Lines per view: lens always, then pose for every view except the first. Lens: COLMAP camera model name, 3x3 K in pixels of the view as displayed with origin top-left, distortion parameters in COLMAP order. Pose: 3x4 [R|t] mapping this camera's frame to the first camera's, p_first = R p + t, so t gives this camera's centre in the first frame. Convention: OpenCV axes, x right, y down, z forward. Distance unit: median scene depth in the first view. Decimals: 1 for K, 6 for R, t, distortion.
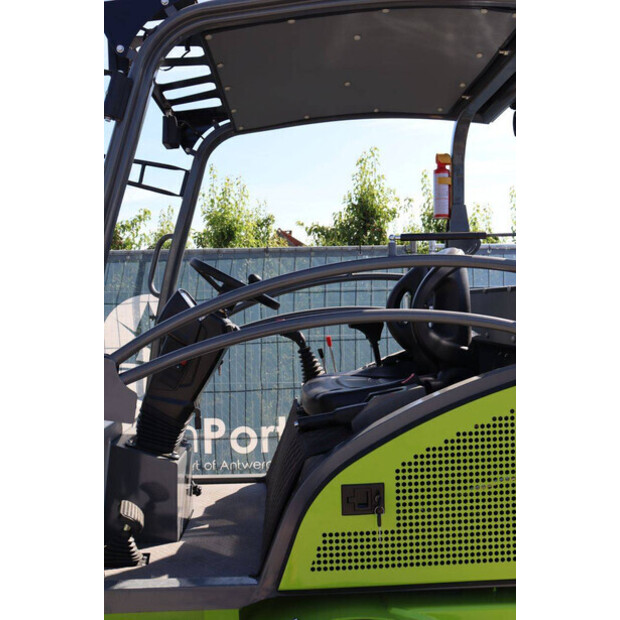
lens RADIAL K [[627.8, 0, 318.6], [0, 627.8, 296.4], [0, 0, 1]] dist [-0.102122, 0.159368]
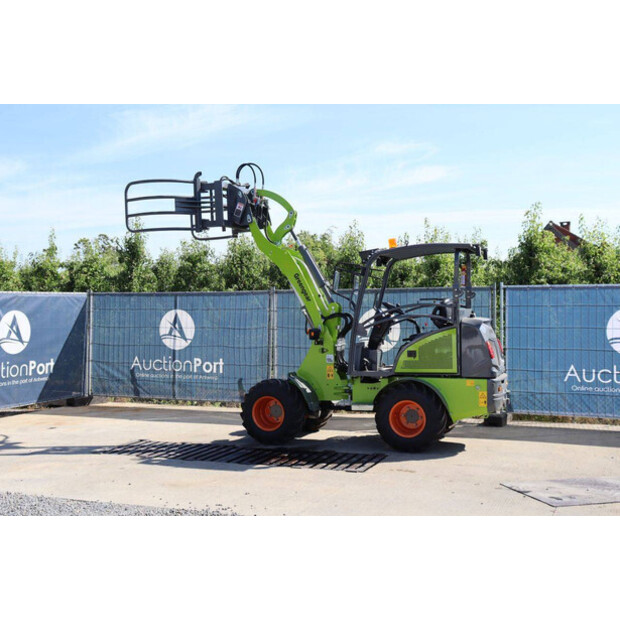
lens RADIAL K [[783.7, 0, 310.0], [0, 783.7, 310.0], [0, 0, 1]] dist [0.008468, 0.051399]
pose [[0.924510, 0.007139, -0.381090, 1.029768], [-0.001489, 0.999885, 0.015119, -0.063738], [0.381154, -0.013410, 0.924414, -3.052308]]
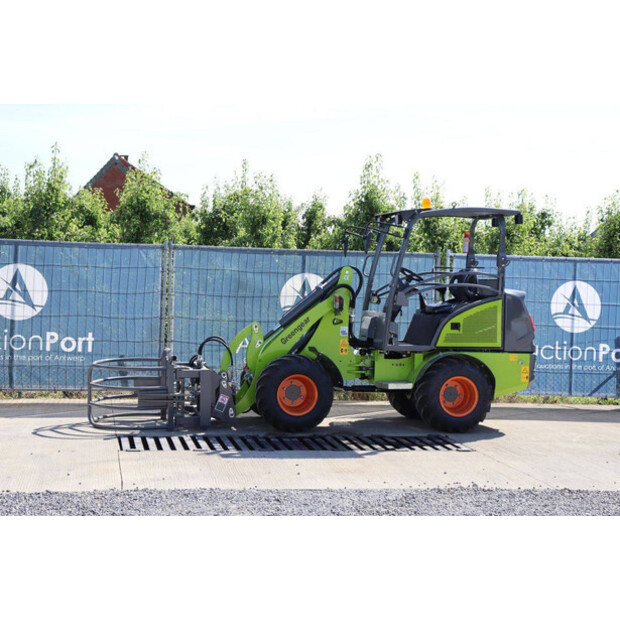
lens RADIAL K [[1142.3, 0, 310.0], [0, 1142.3, 310.0], [0, 0, 1]] dist [0.219706, 0.044654]
pose [[0.985266, 0.037290, 0.166911, -1.445801], [-0.043684, 0.998439, 0.034800, -0.017510], [-0.165353, -0.041579, 0.985358, -4.284602]]
